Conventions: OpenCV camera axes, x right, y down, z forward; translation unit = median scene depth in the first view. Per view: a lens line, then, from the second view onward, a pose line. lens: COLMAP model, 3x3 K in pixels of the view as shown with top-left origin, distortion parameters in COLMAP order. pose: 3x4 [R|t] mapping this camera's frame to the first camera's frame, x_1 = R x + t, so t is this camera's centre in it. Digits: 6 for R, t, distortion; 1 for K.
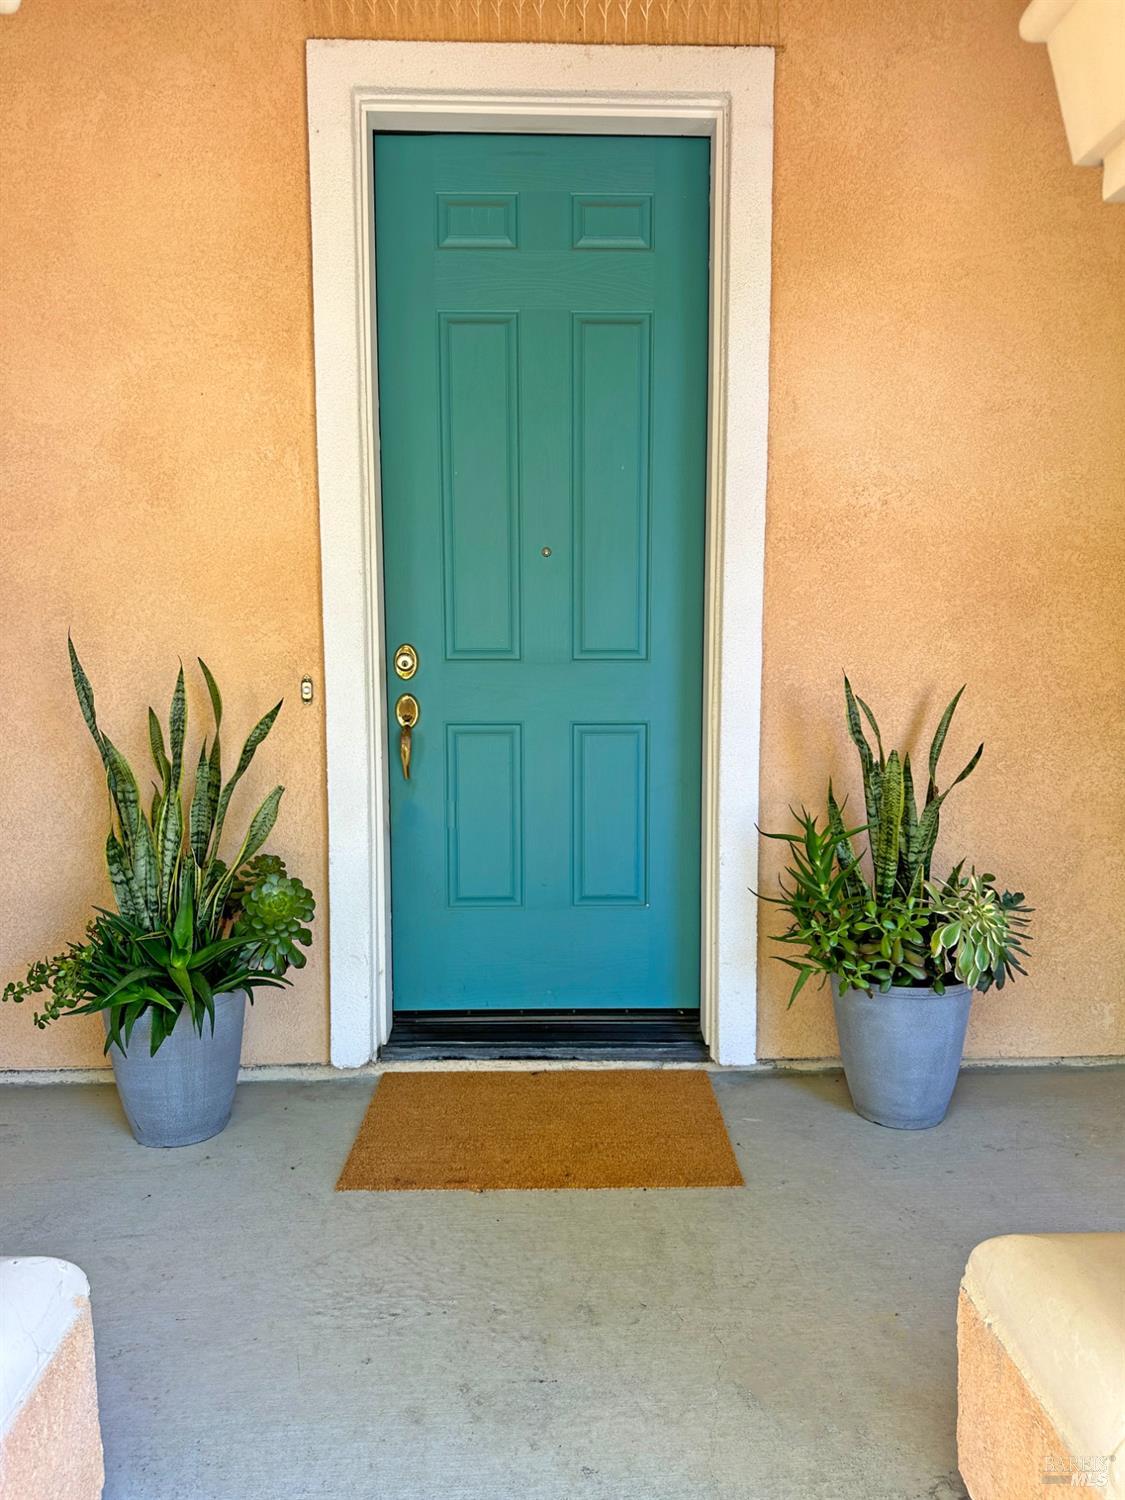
lens RADIAL K [[1042.1, 0, 572.0], [0, 1042.1, 746.9], [0, 0, 1]] dist [0.011951, -0.003797]
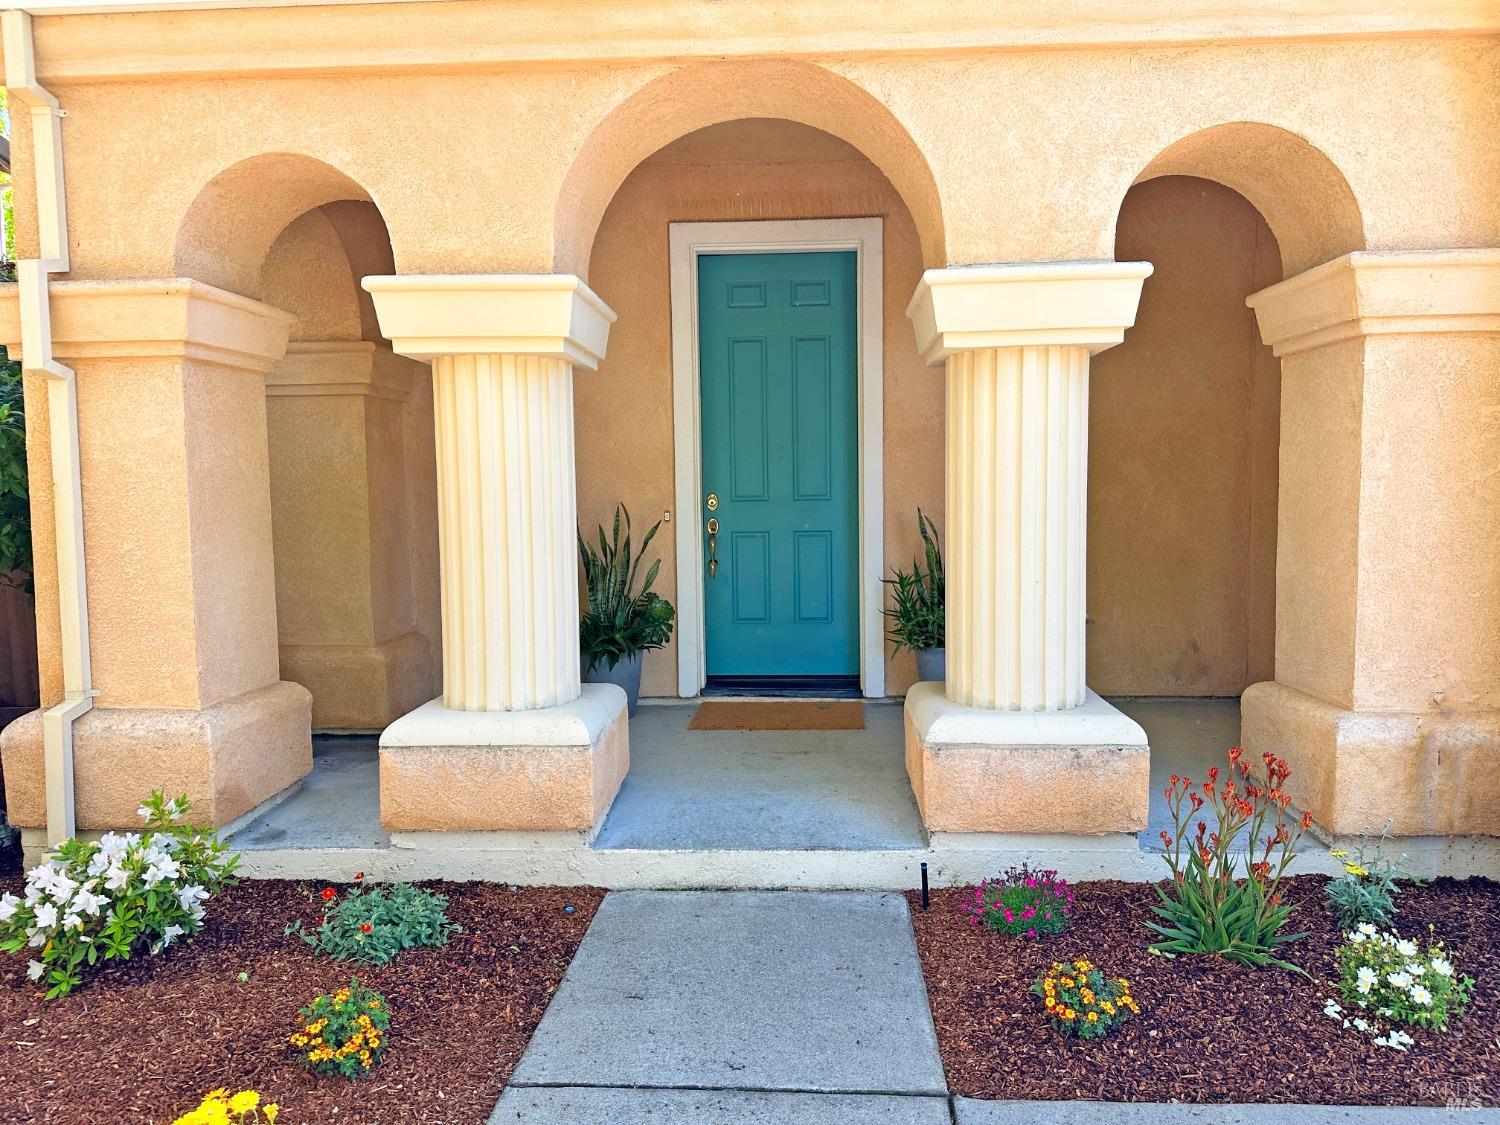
lens RADIAL K [[1042.1, 0, 748.6], [0, 1042.1, 566.0], [0, 0, 1]] dist [0.011951, -0.003797]
pose [[0.995806, -0.006823, -0.091232, 0.104708], [0.005088, 0.999802, -0.019235, 0.089993], [0.091345, 0.018691, 0.995644, -1.111915]]
